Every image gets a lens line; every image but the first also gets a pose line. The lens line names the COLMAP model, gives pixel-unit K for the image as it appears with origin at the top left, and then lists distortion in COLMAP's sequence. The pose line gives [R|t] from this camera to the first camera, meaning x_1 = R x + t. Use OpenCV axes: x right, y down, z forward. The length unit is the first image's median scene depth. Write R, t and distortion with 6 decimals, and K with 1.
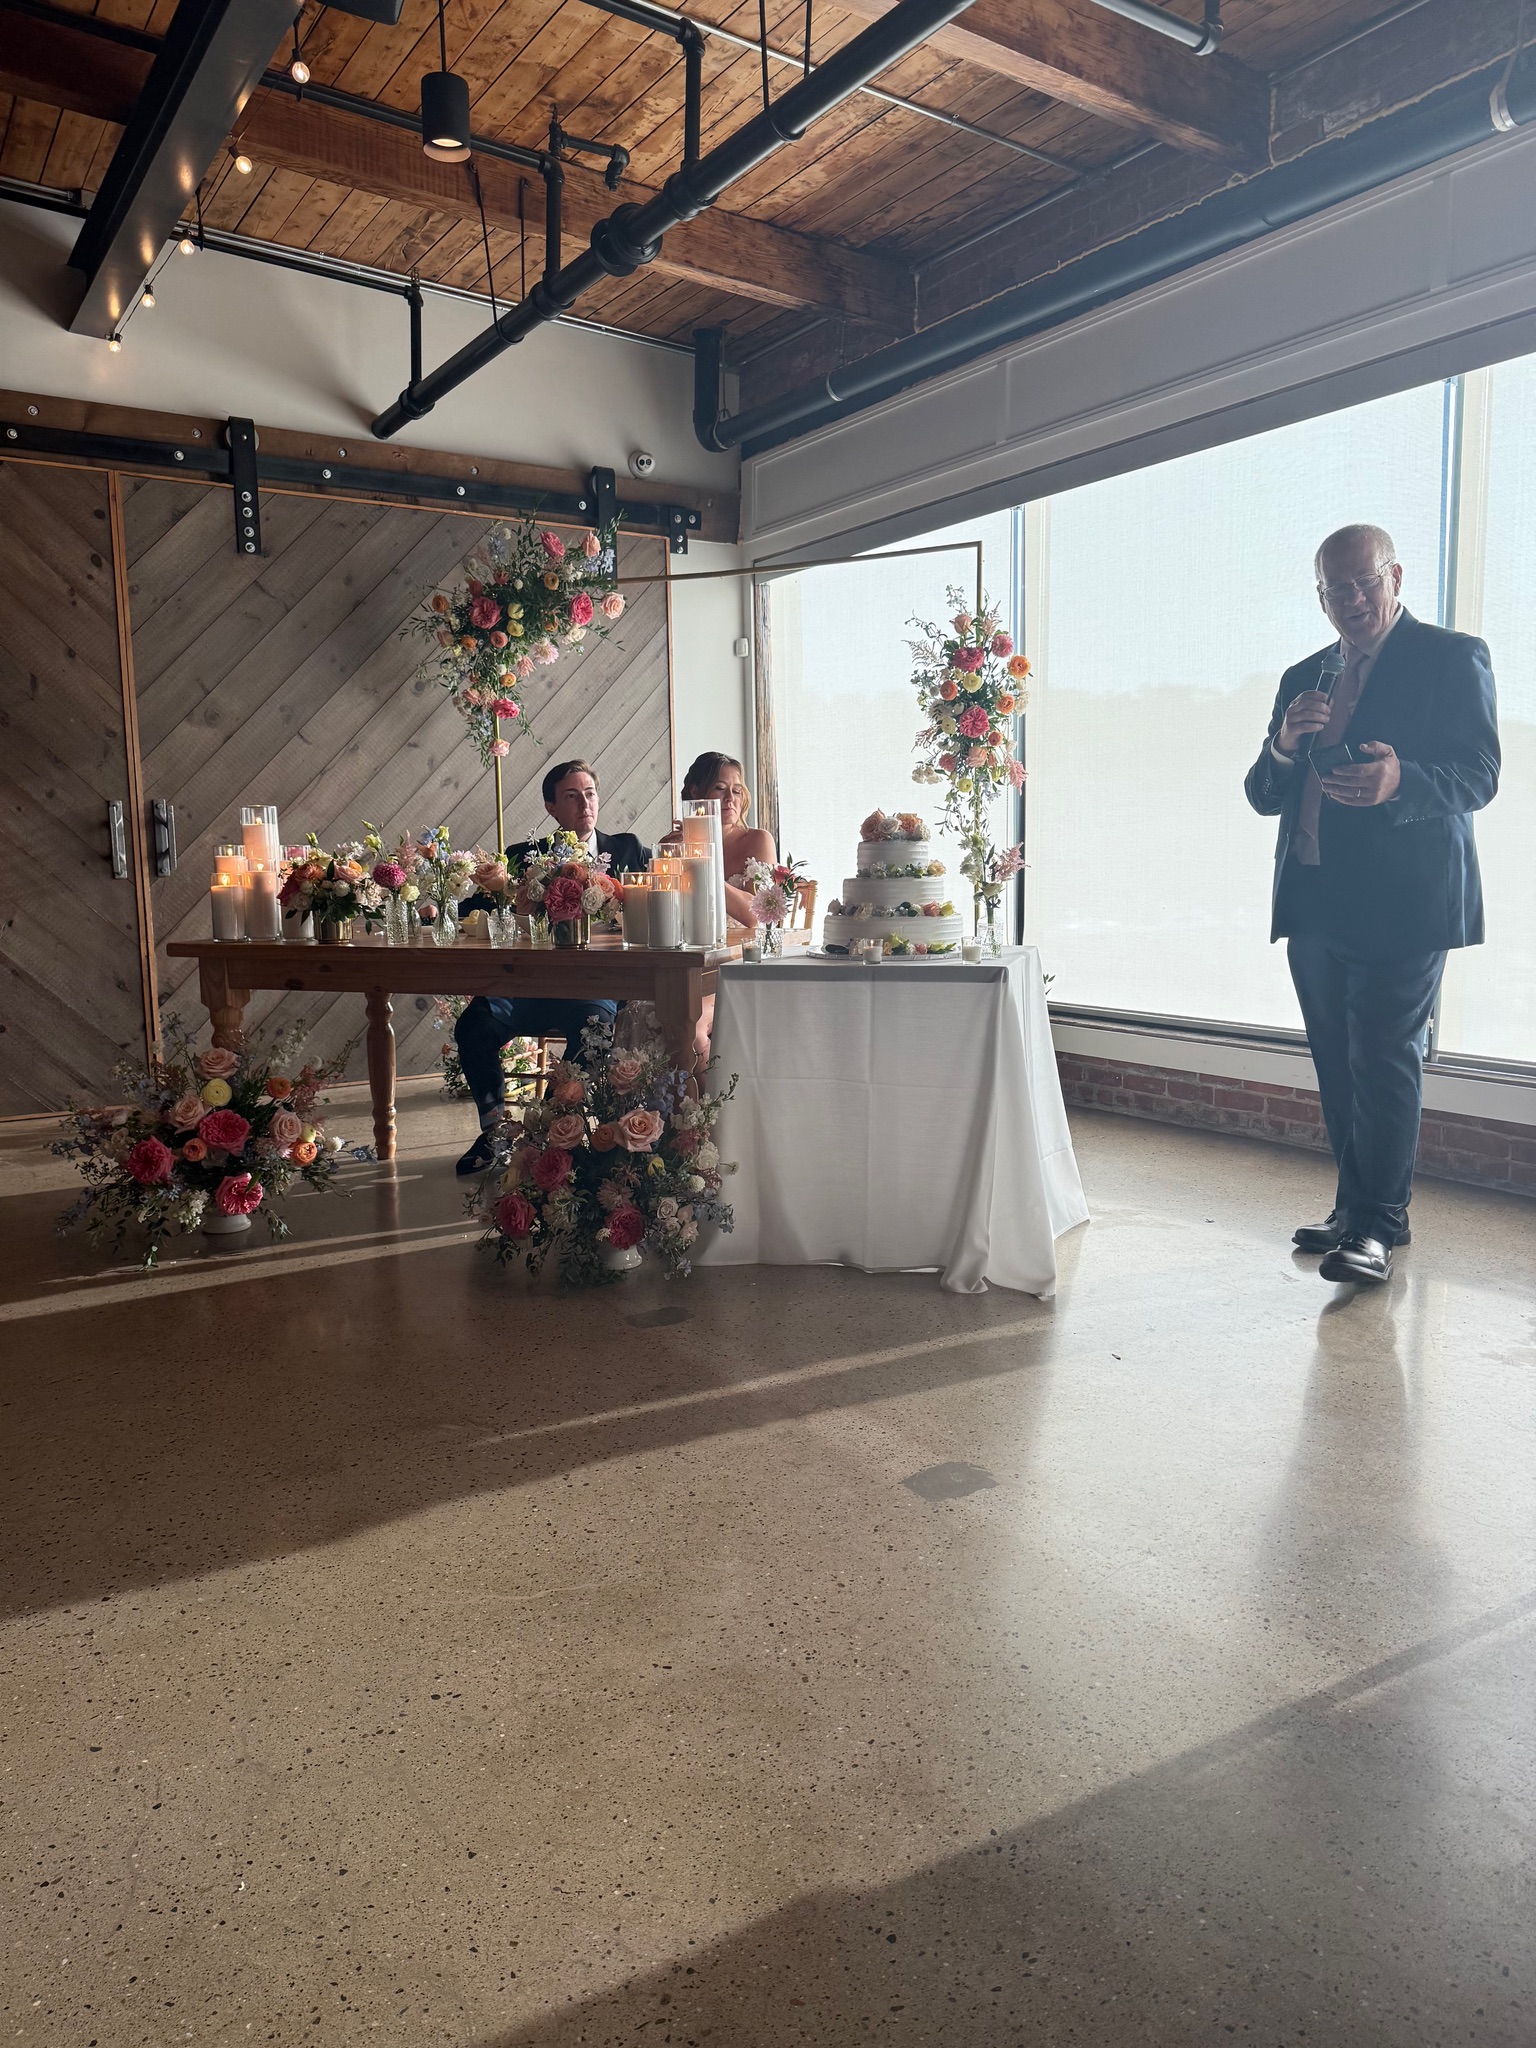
lens RADIAL K [[1466.6, 0, 777.4], [0, 1466.6, 1022.6], [0, 0, 1]] dist [0.033797, -0.037398]
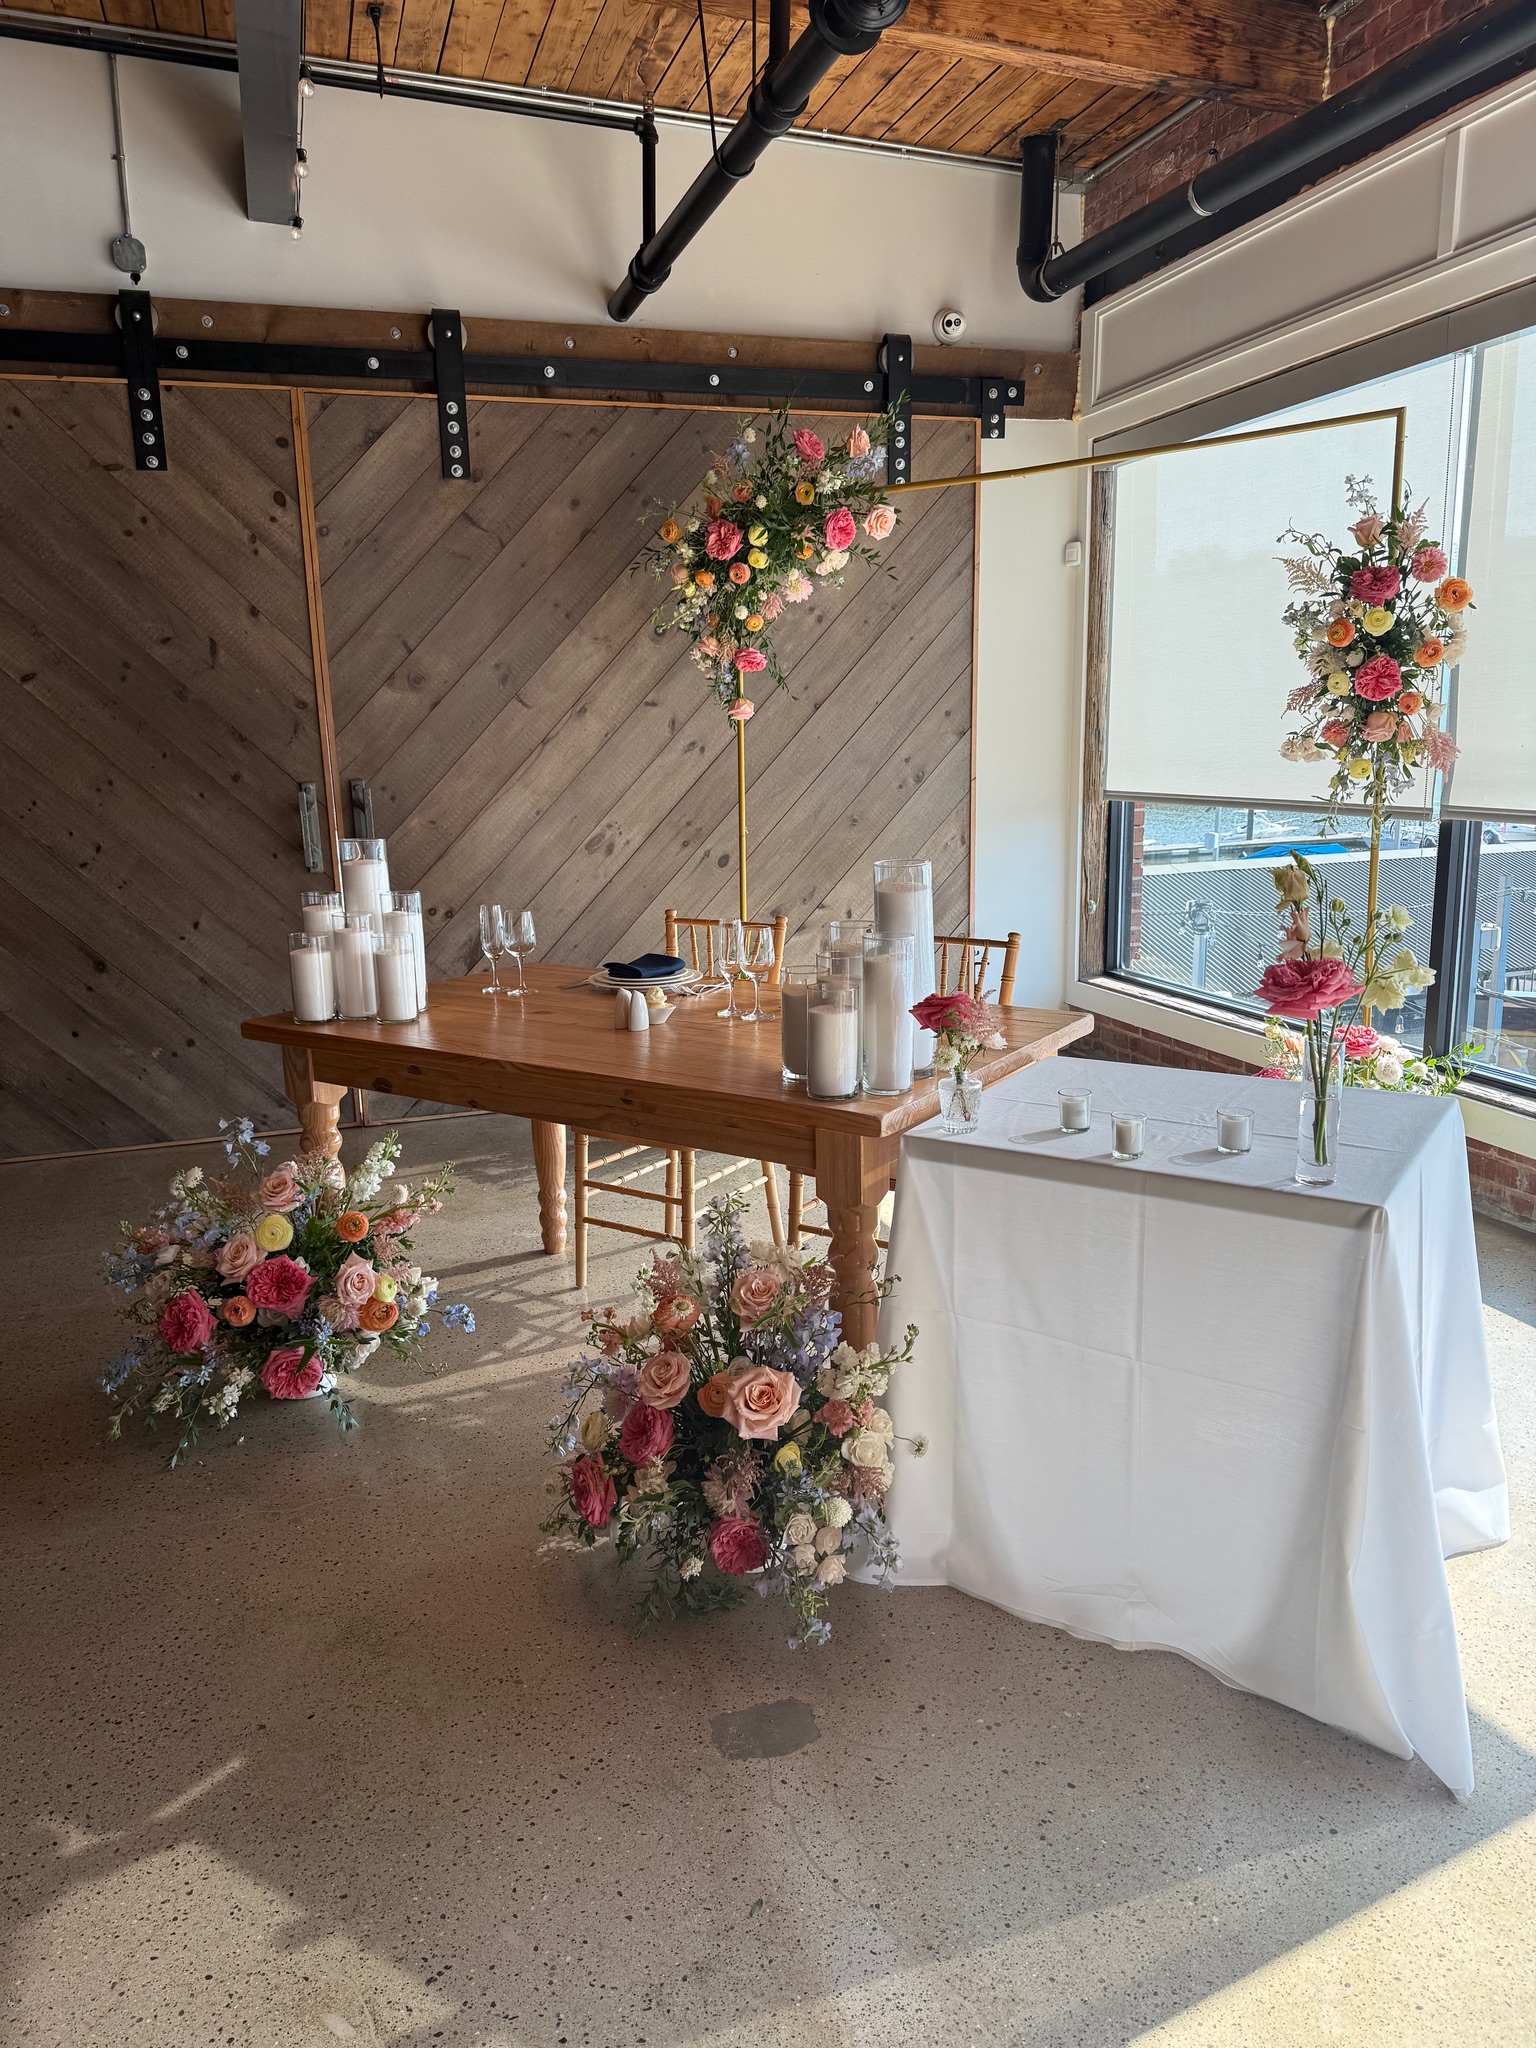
lens RADIAL K [[1466.6, 0, 773.0], [0, 1466.6, 1019.5], [0, 0, 1]] dist [0.033797, -0.037398]
pose [[0.965072, 0.042303, -0.258546, 0.043112], [-0.021482, 0.996332, 0.082834, -0.090419], [0.261101, -0.074387, 0.962441, 0.234009]]
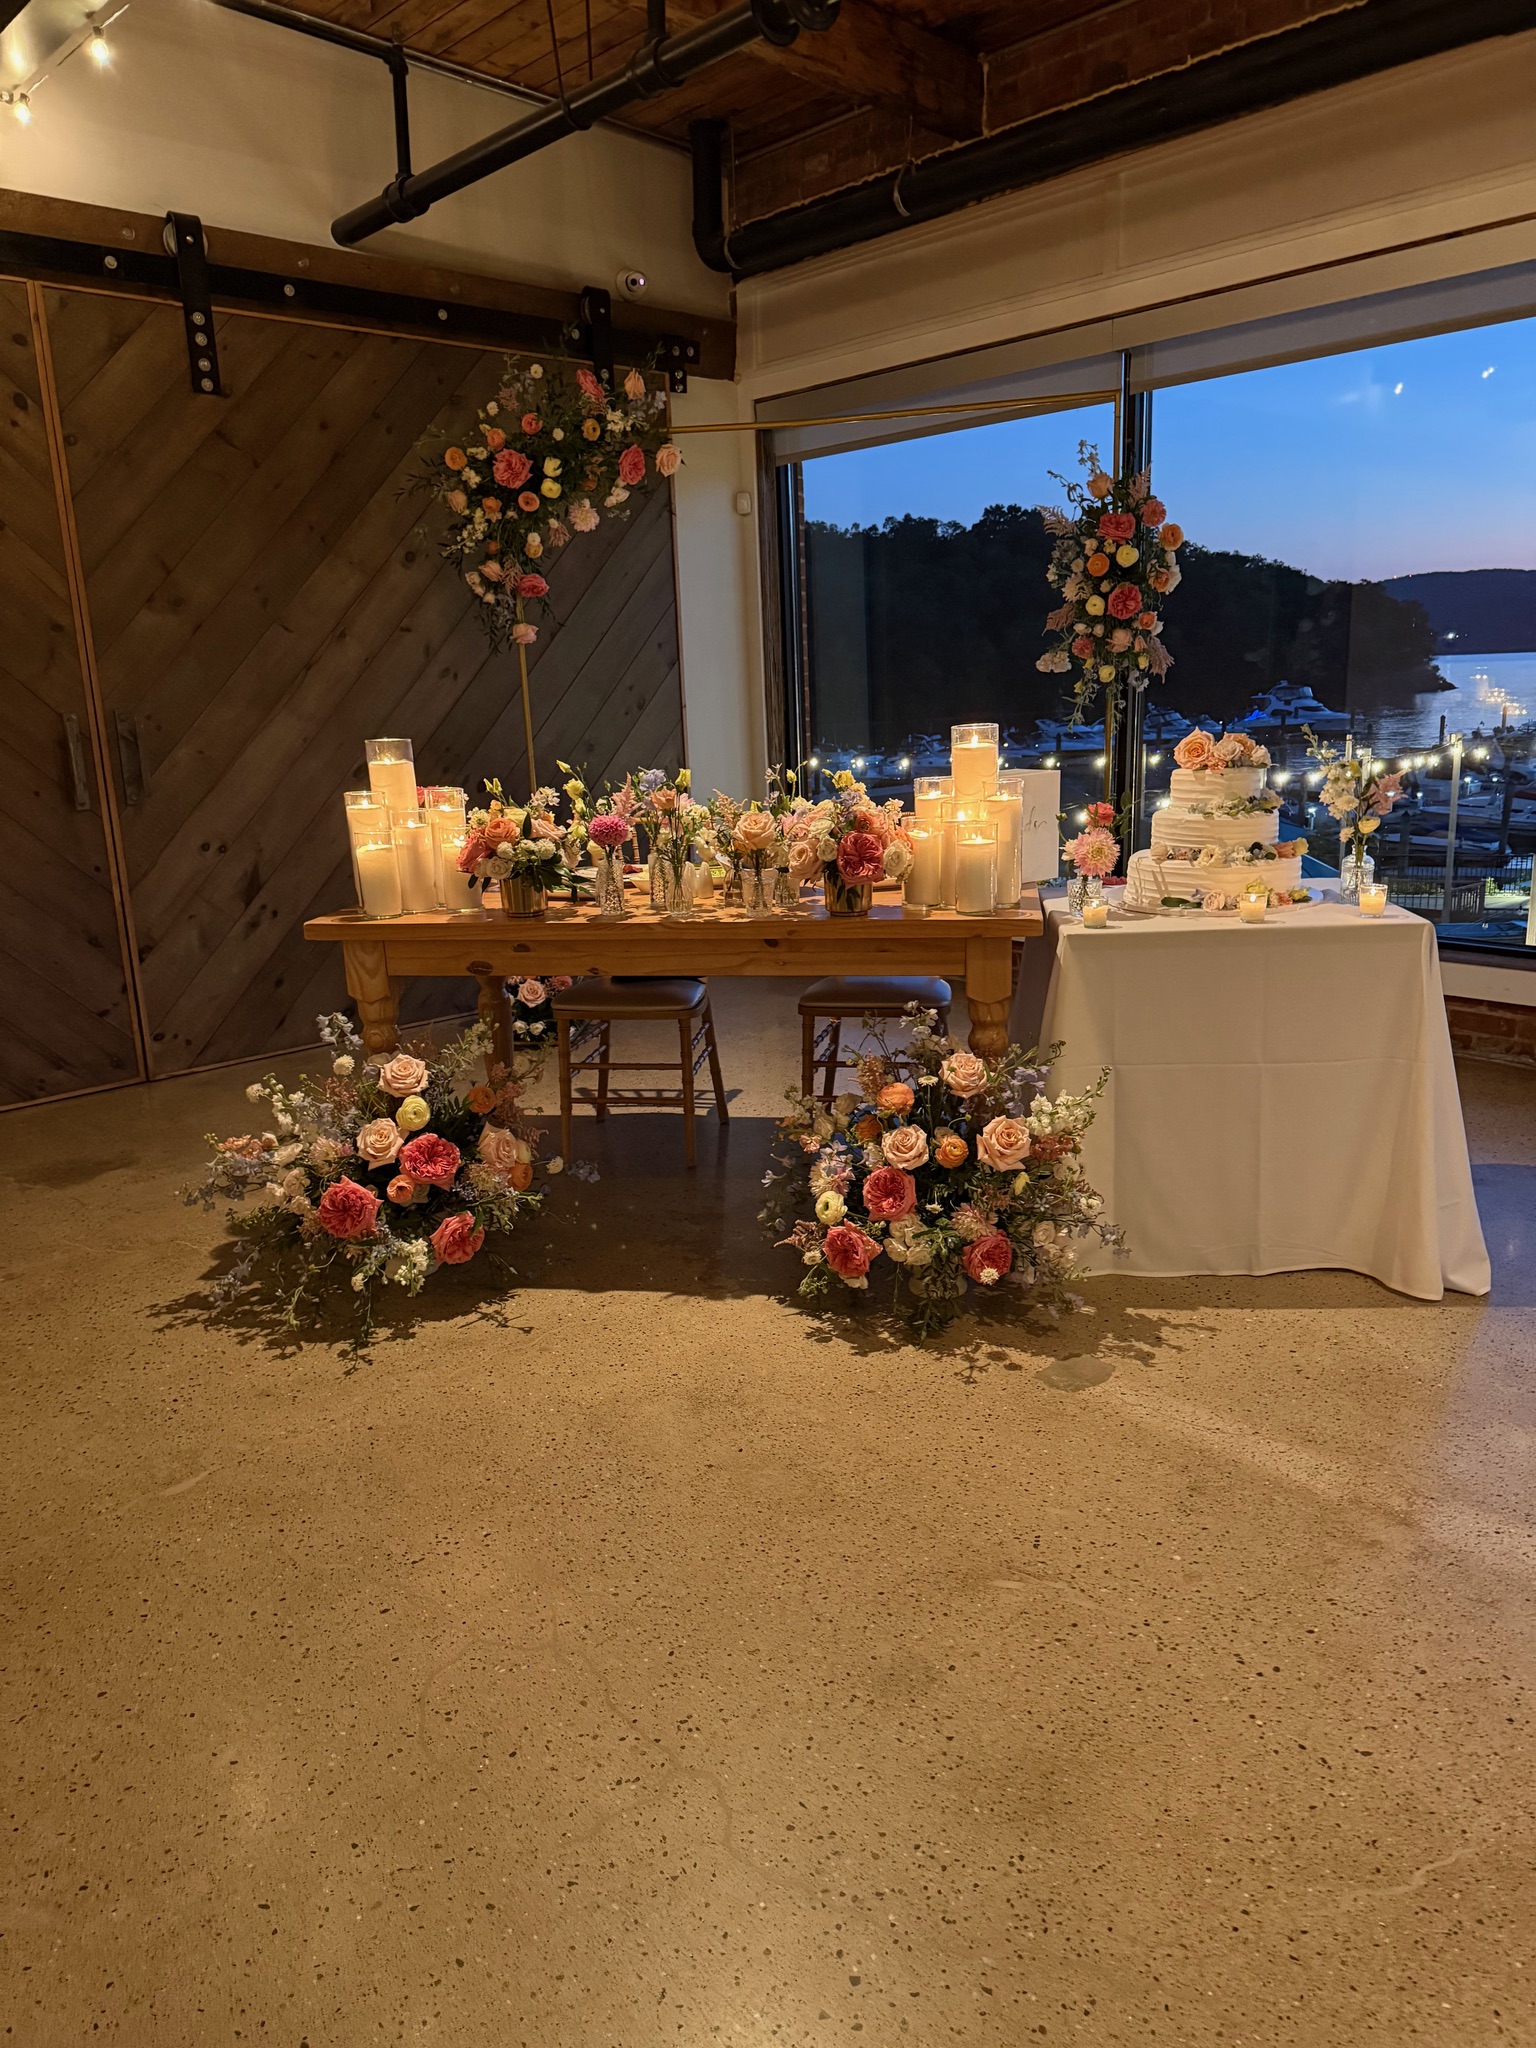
lens RADIAL K [[1466.6, 0, 776.2], [0, 1466.6, 1014.0], [0, 0, 1]] dist [0.033797, -0.037398]
pose [[0.983898, -0.059973, 0.168369, -0.216411], [0.042826, 0.993688, 0.103687, -0.054196], [-0.173525, -0.094807, 0.980256, 0.132035]]
